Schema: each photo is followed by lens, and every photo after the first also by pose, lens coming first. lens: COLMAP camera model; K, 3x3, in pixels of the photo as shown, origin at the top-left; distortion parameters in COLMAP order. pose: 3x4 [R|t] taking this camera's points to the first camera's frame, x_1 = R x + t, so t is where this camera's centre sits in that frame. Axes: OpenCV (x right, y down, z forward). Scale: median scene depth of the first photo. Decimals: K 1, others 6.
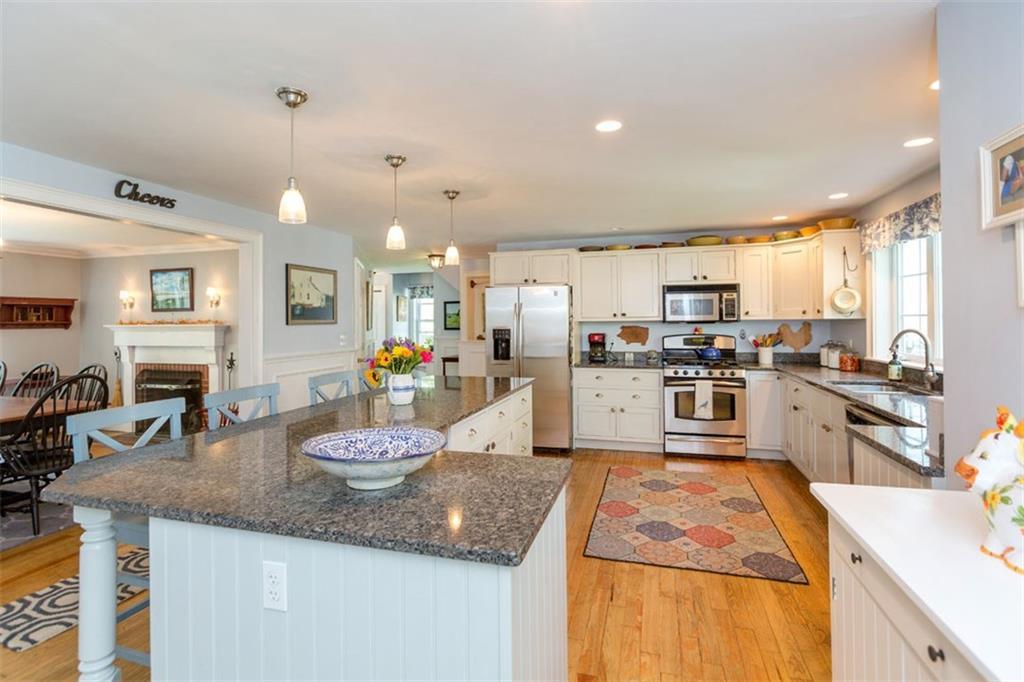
lens RADIAL K [[493.8, 0, 512.3], [0, 493.8, 317.0], [0, 0, 1]] dist [0.003383, -0.000080]
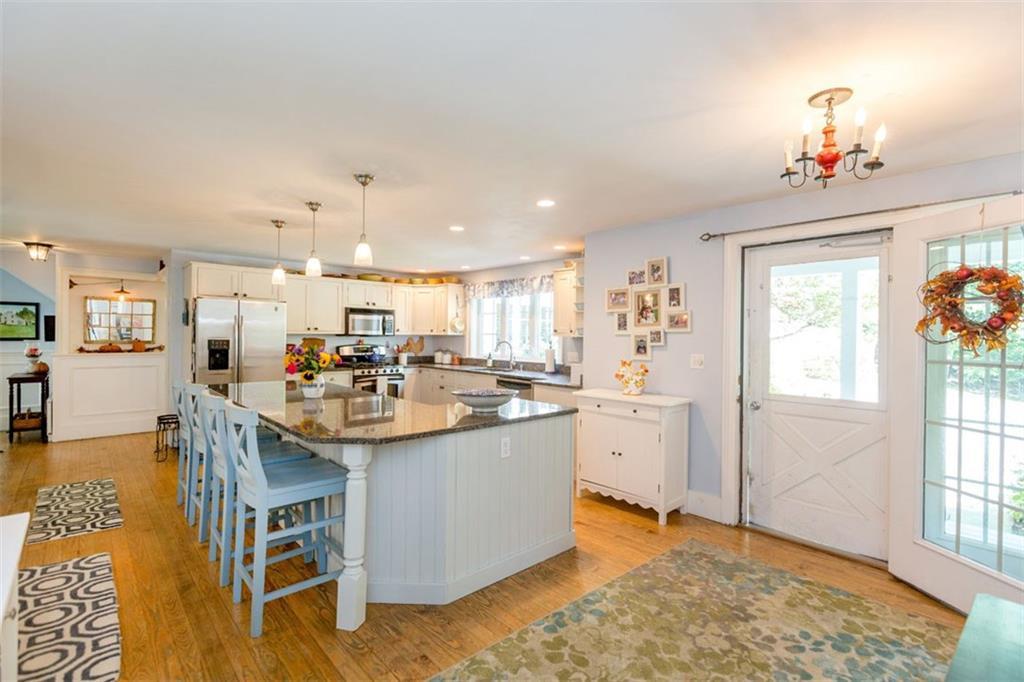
lens RADIAL K [[483.2, 0, 509.6], [0, 483.2, 337.7], [0, 0, 1]] dist [0.001302, -0.000781]
pose [[0.535966, 0.010897, 0.844169, -0.483622], [-0.025031, 0.999682, 0.002987, 0.001705], [-0.843869, -0.022732, 0.536068, -0.055803]]
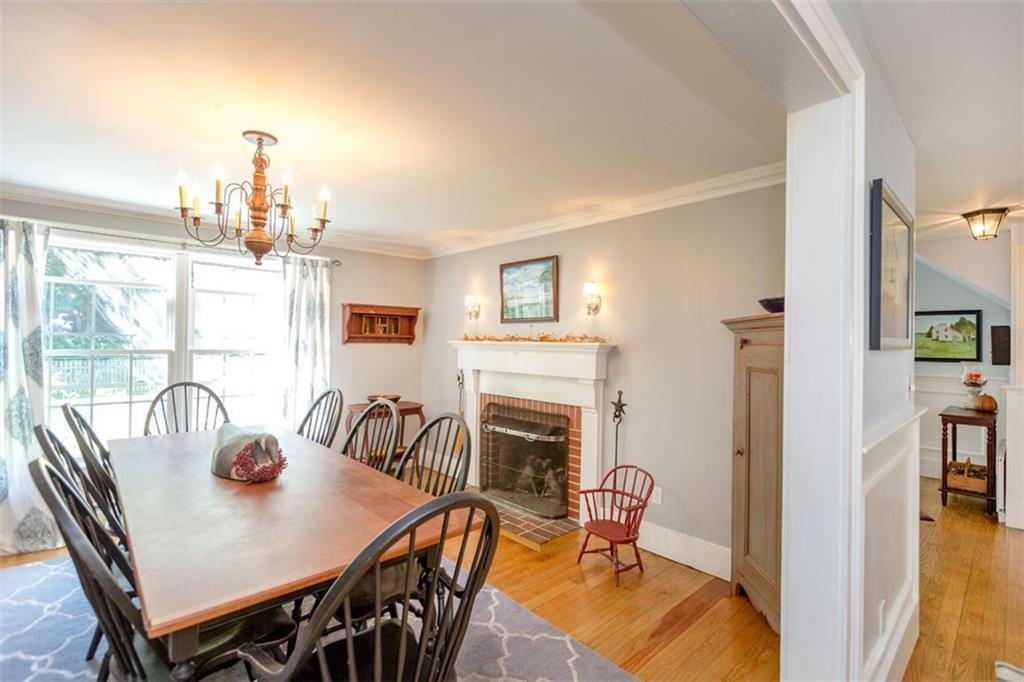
lens RADIAL K [[483.2, 0, 509.6], [0, 483.2, 337.7], [0, 0, 1]] dist [0.001302, -0.000781]
pose [[0.863394, 0.016599, -0.504257, -0.384007], [-0.016208, 0.999855, 0.005162, 0.006795], [0.504269, 0.003716, 0.863538, 0.423980]]
